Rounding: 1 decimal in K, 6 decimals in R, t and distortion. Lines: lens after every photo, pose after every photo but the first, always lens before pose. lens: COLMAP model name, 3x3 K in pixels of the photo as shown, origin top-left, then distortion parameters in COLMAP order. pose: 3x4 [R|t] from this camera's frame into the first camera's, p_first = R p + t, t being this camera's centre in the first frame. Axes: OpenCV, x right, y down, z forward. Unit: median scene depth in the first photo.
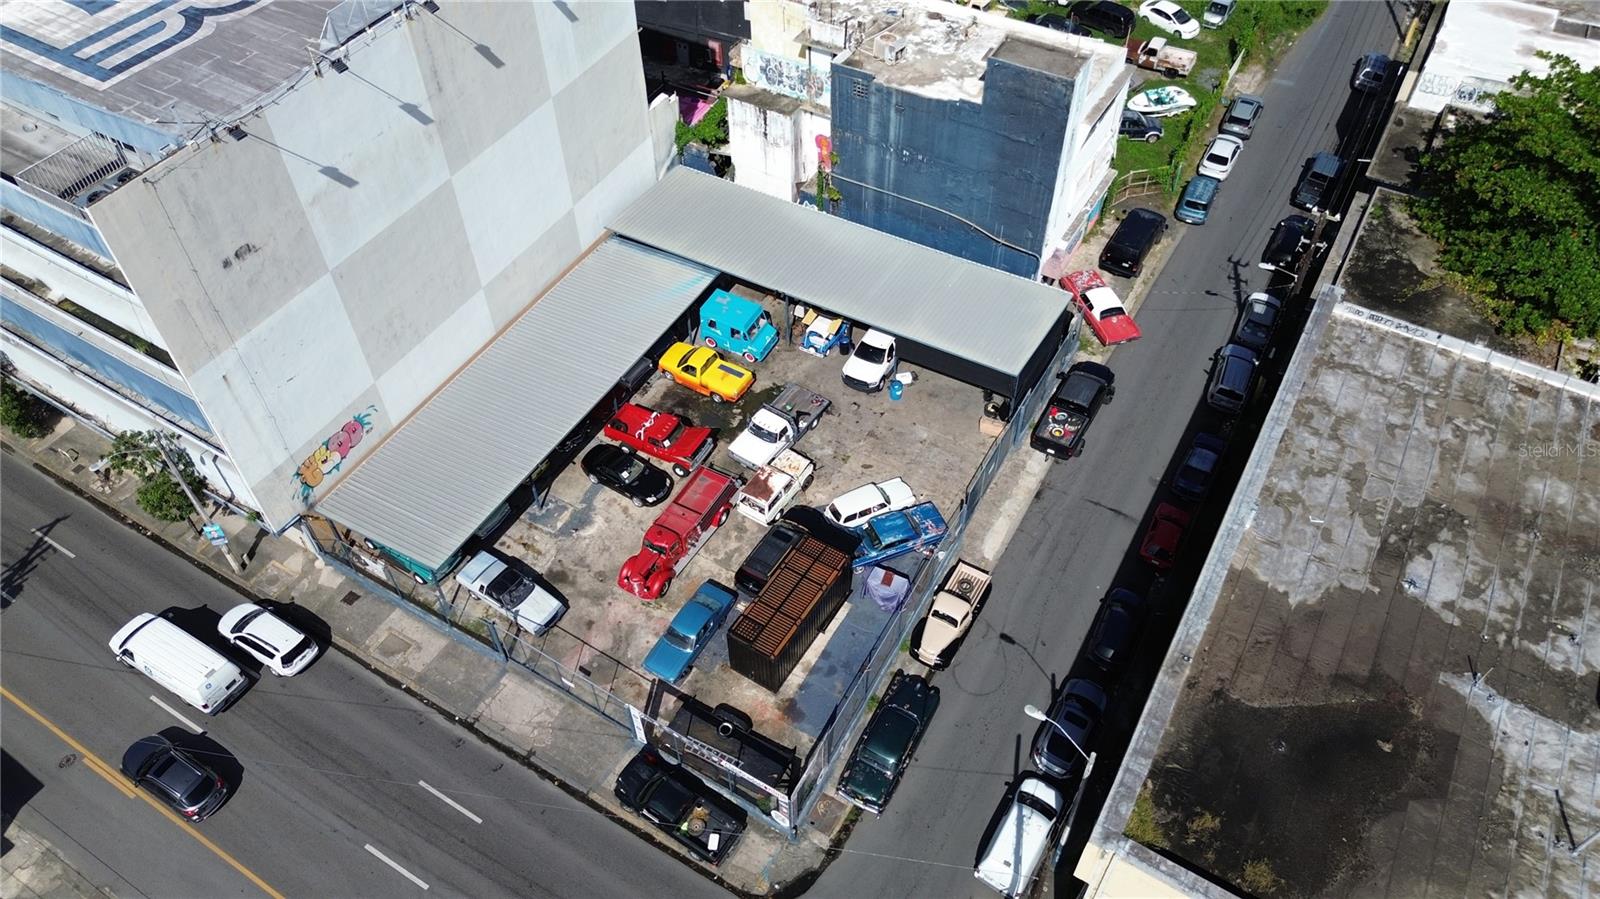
lens RADIAL K [[1138.7, 0, 795.6], [0, 1138.7, 448.7], [0, 0, 1]] dist [0.028850, -0.026085]
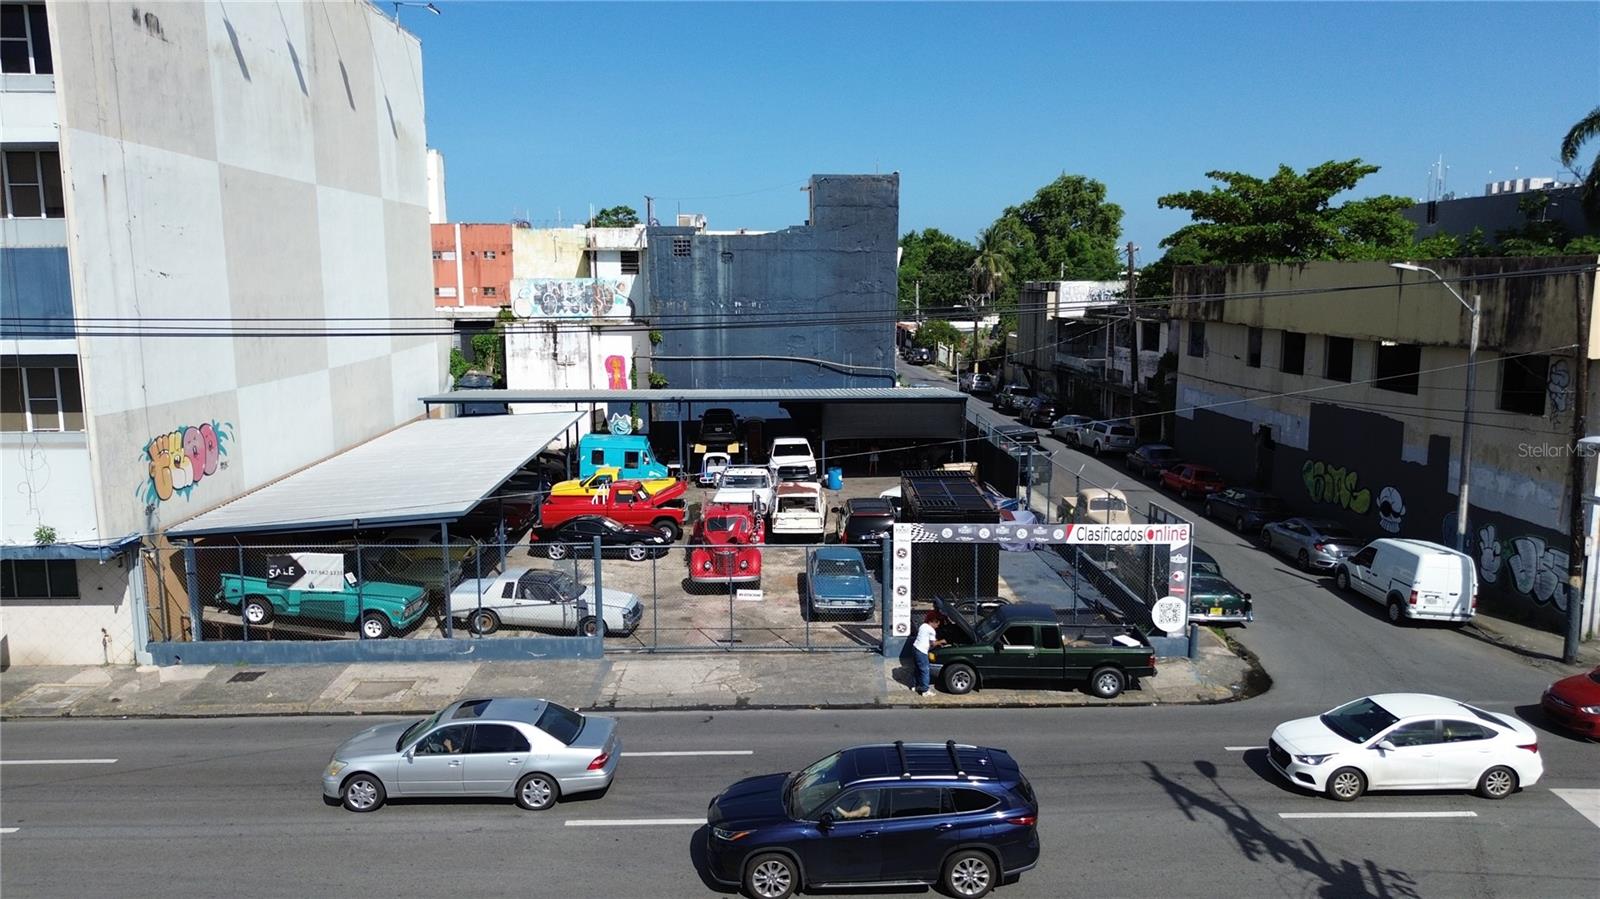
lens RADIAL K [[1138.7, 0, 797.4], [0, 1138.7, 450.4], [0, 0, 1]] dist [0.028850, -0.026085]
pose [[0.847340, -0.065449, 0.527002, -0.419702], [0.386954, 0.755752, -0.528305, 0.406618], [-0.363705, 0.651580, 0.665704, 0.456174]]
